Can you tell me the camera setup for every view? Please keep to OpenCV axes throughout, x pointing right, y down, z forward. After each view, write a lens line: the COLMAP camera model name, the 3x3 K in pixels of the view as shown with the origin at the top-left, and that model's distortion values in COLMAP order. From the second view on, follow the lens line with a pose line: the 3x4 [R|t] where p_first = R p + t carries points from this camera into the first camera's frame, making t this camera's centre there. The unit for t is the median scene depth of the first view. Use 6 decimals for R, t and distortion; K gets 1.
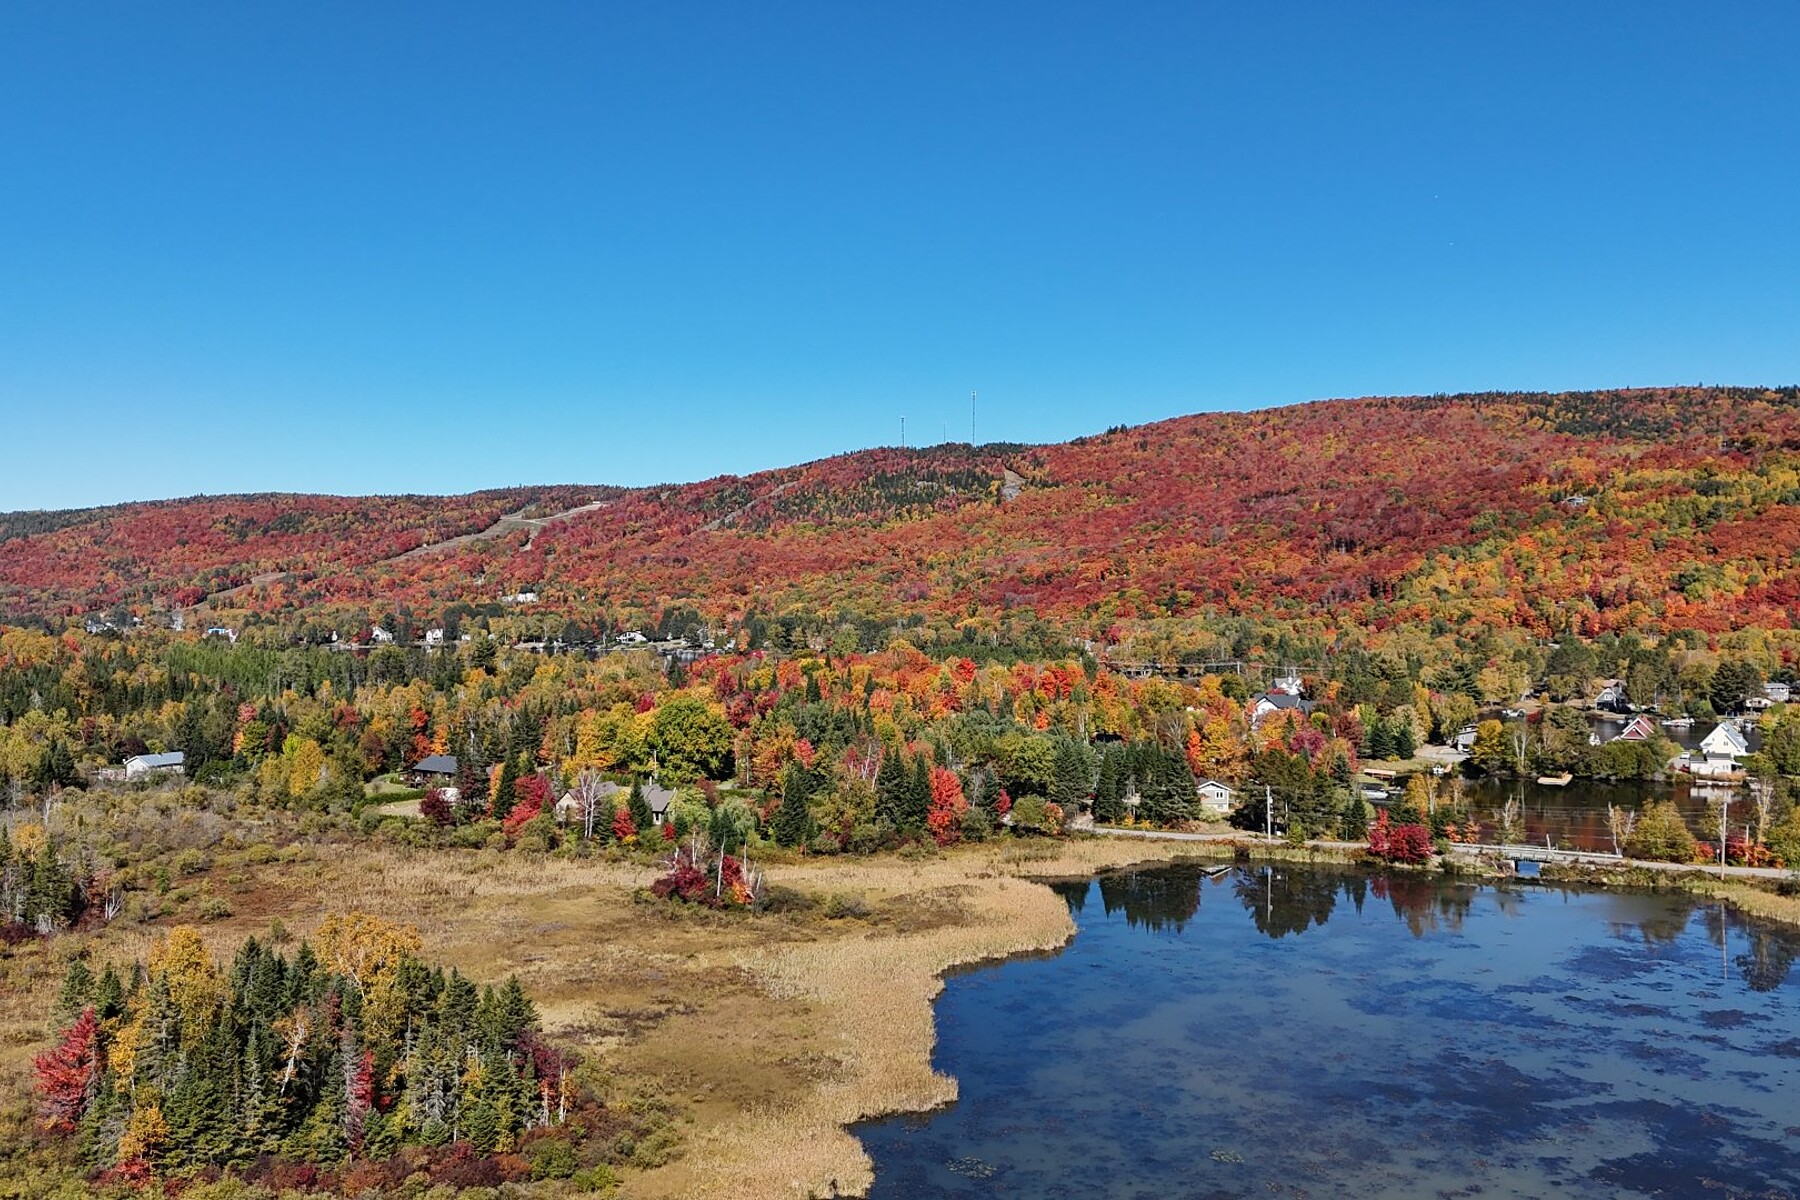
lens RADIAL K [[1615.0, 0, 905.2], [0, 1615.0, 614.0], [0, 0, 1]] dist [0.039885, 0.018726]
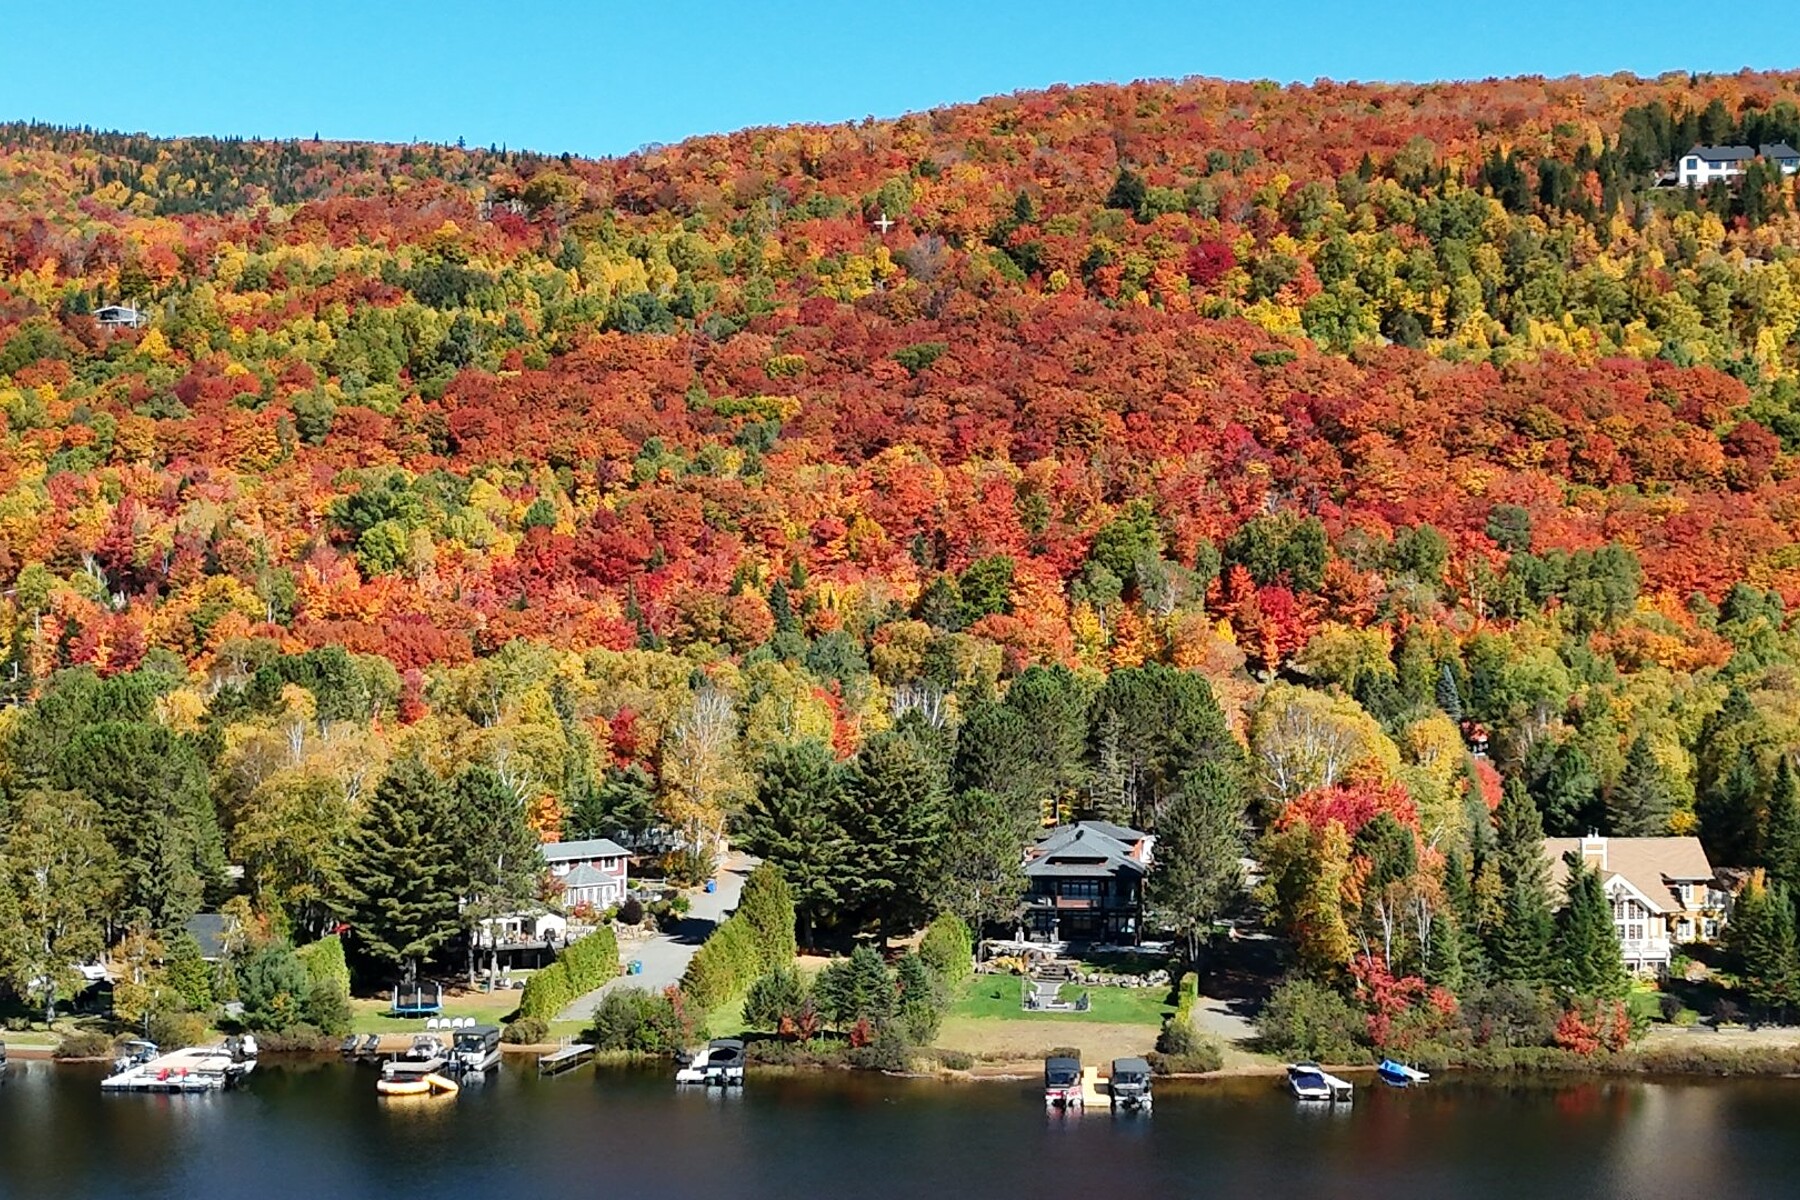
lens RADIAL K [[1615.0, 0, 790.0], [0, 1615.0, 636.3], [0, 0, 1]] dist [0.039885, 0.018726]
pose [[0.830161, 0.009312, 0.557445, 0.353571], [0.008148, 0.999551, -0.028831, 0.014256], [-0.557464, 0.028476, 0.829713, 0.653052]]
